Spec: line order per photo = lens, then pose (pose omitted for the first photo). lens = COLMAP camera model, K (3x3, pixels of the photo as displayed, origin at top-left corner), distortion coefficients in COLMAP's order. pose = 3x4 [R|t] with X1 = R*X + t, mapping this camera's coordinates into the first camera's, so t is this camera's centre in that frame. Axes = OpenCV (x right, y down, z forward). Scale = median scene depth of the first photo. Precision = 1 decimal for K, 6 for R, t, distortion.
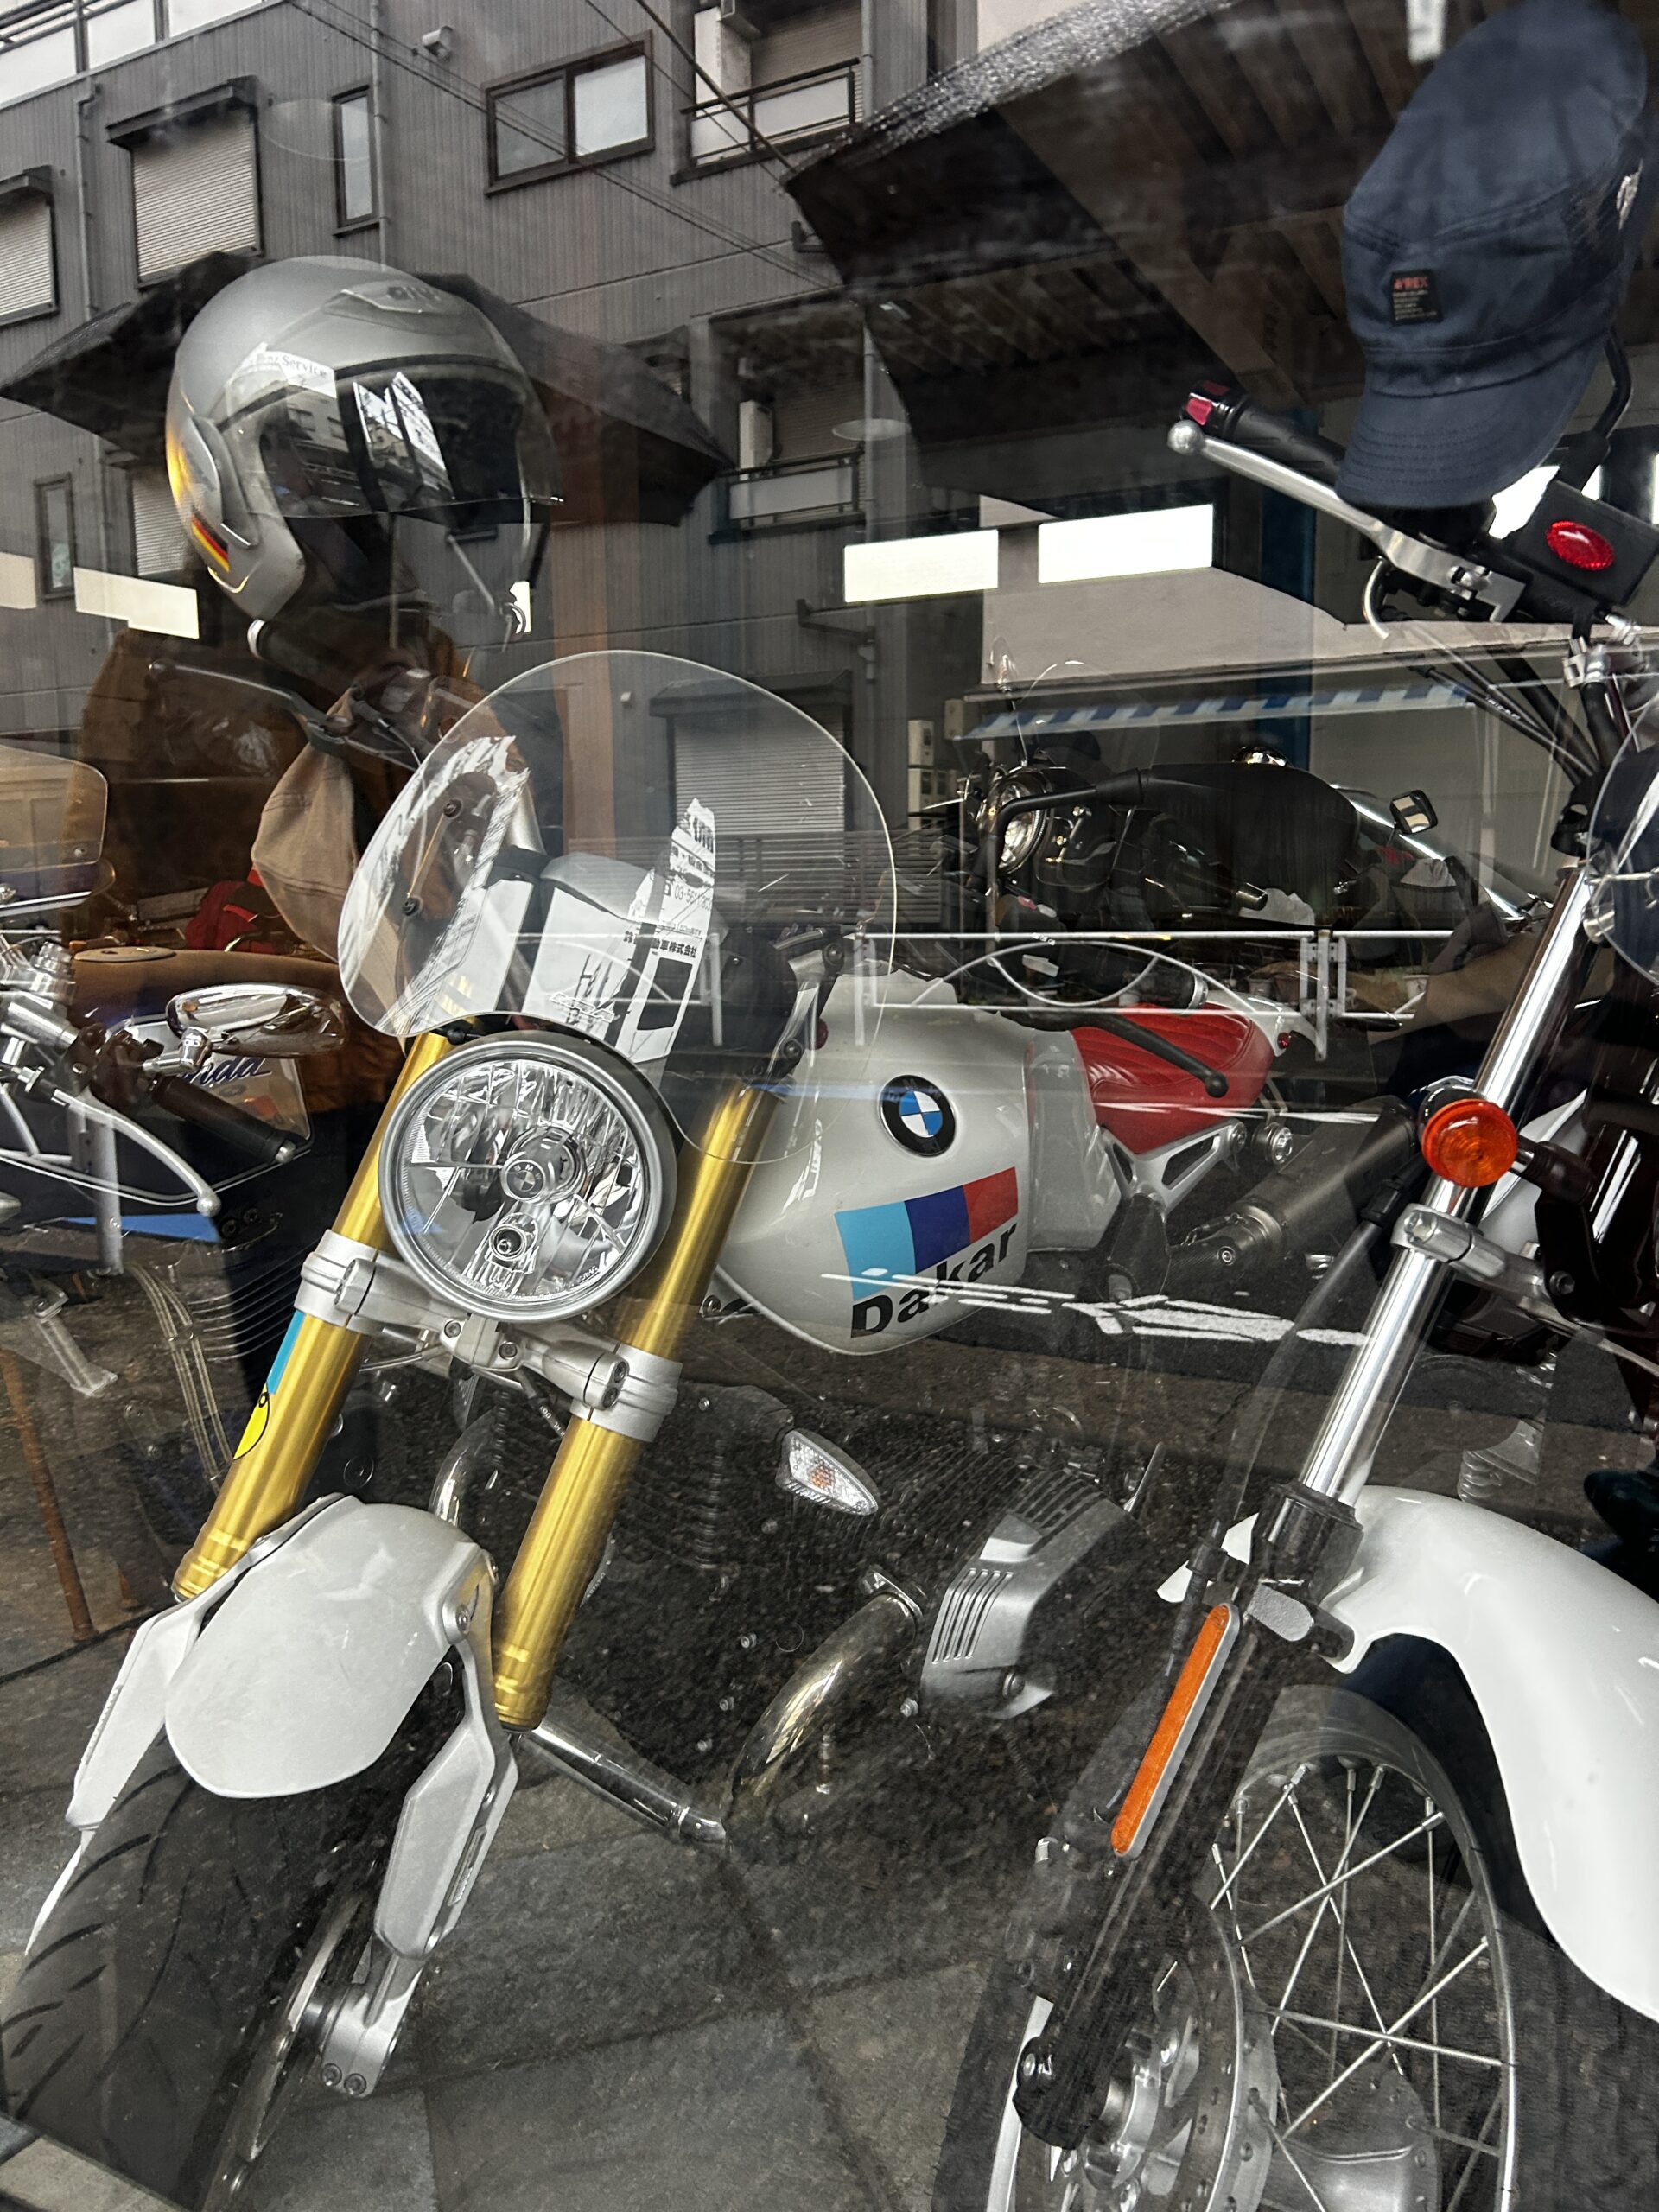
lens RADIAL K [[1717.3, 0, 790.7], [0, 1717.3, 1108.7], [0, 0, 1]] dist [0.049333, -0.057195]
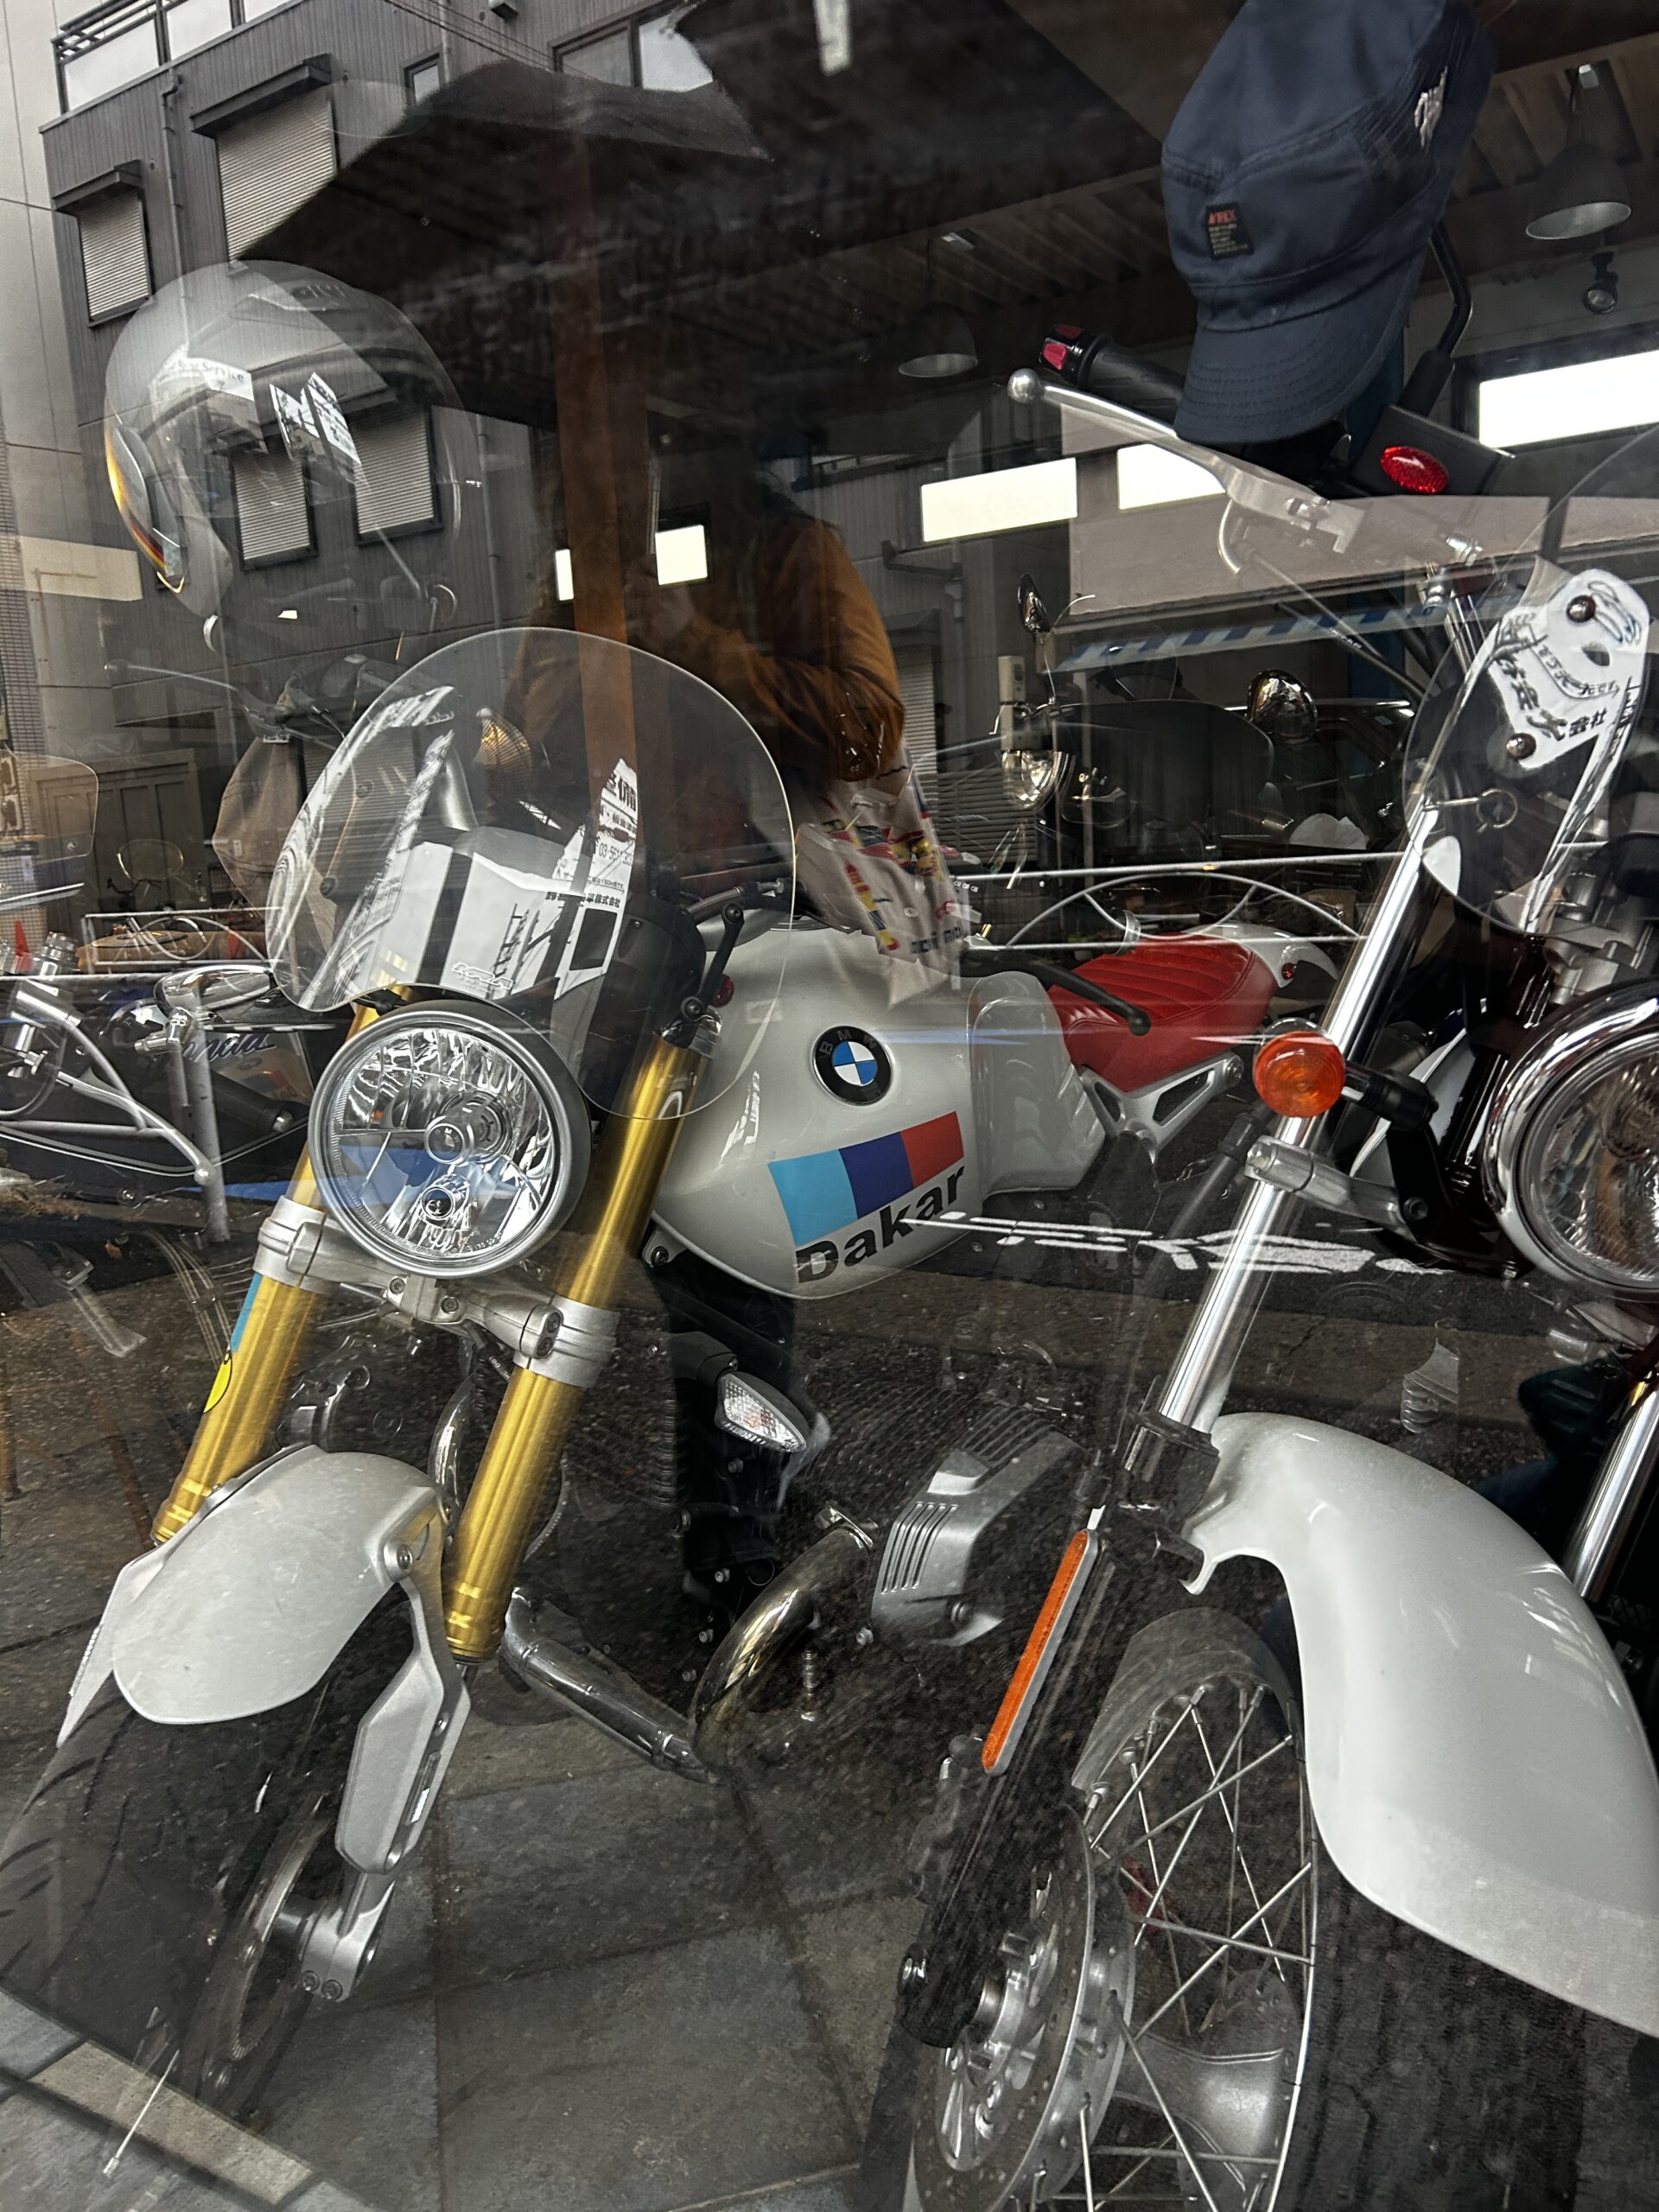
lens RADIAL K [[1717.3, 0, 790.7], [0, 1717.3, 1108.7], [0, 0, 1]] dist [0.049333, -0.057195]
pose [[0.995776, -0.038031, -0.083563, 0.122590], [0.040594, 0.998749, 0.029186, -0.001304], [0.082349, -0.032455, 0.996075, -0.023381]]
